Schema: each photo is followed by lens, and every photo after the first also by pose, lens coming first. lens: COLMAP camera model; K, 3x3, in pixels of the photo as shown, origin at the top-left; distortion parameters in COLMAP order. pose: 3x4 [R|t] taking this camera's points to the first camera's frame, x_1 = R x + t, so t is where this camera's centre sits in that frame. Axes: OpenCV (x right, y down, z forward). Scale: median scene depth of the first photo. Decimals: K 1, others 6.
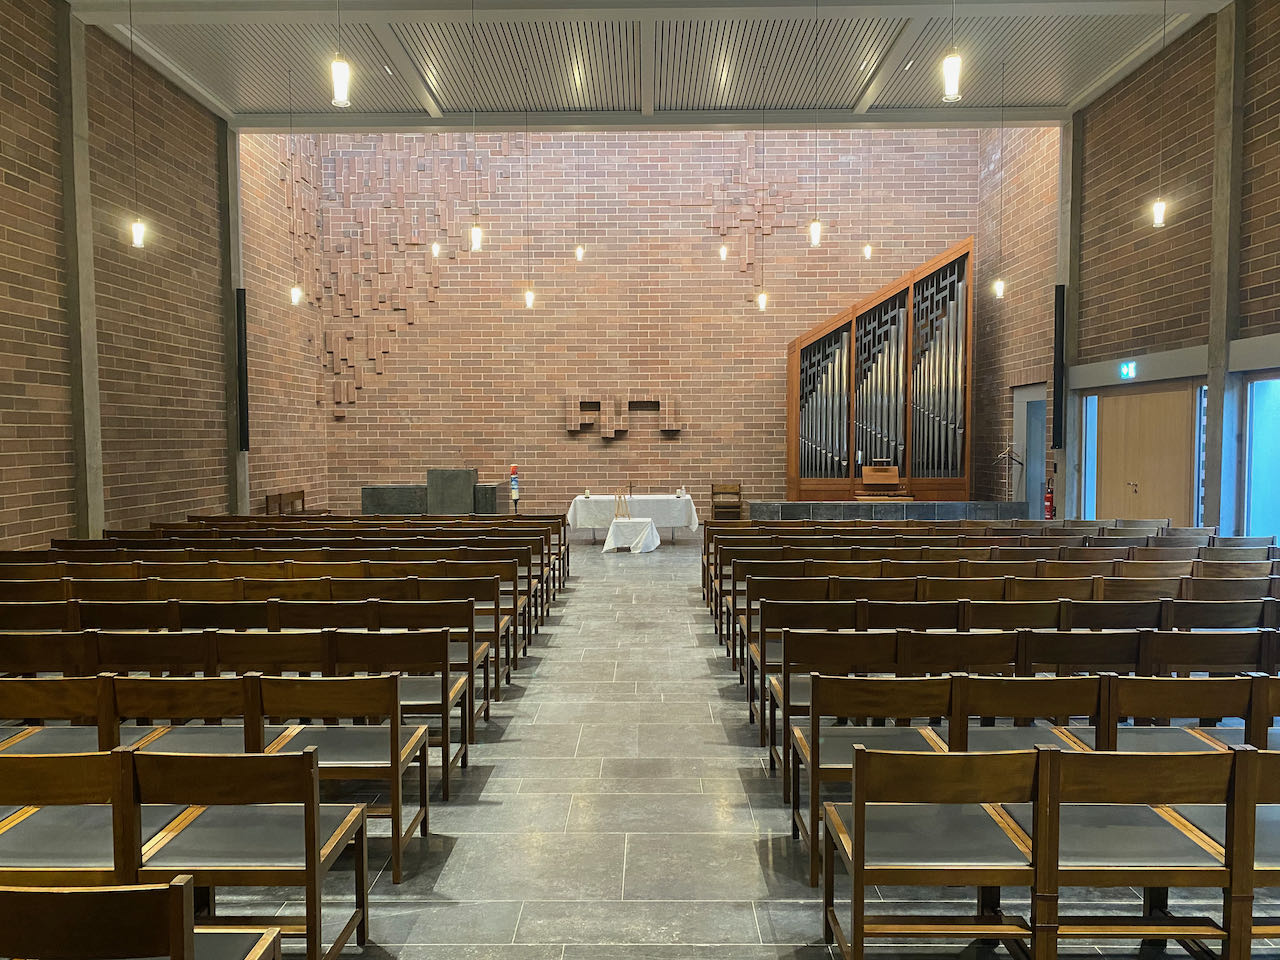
lens RADIAL K [[978.6, 0, 634.8], [0, 978.6, 482.1], [0, 0, 1]] dist [-0.029817, 0.038164]
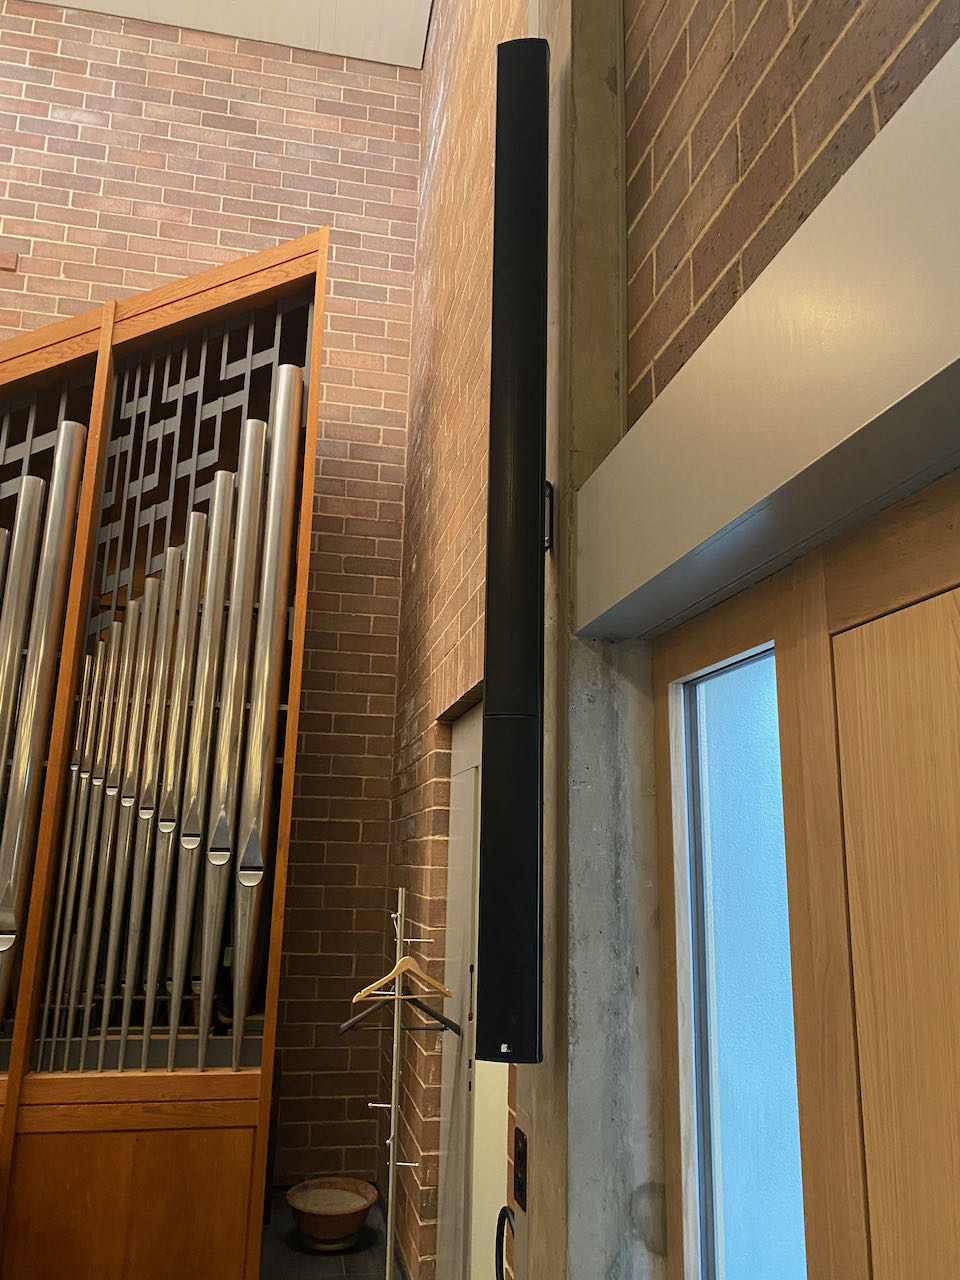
lens RADIAL K [[978.6, 0, 480.1], [0, 978.6, 634.2], [0, 0, 1]] dist [-0.029817, 0.038164]
pose [[0.975015, 0.074281, 0.209350, 0.333182], [-0.015827, 0.963269, -0.268071, -0.045822], [-0.221573, 0.258060, 0.940378, 0.719743]]
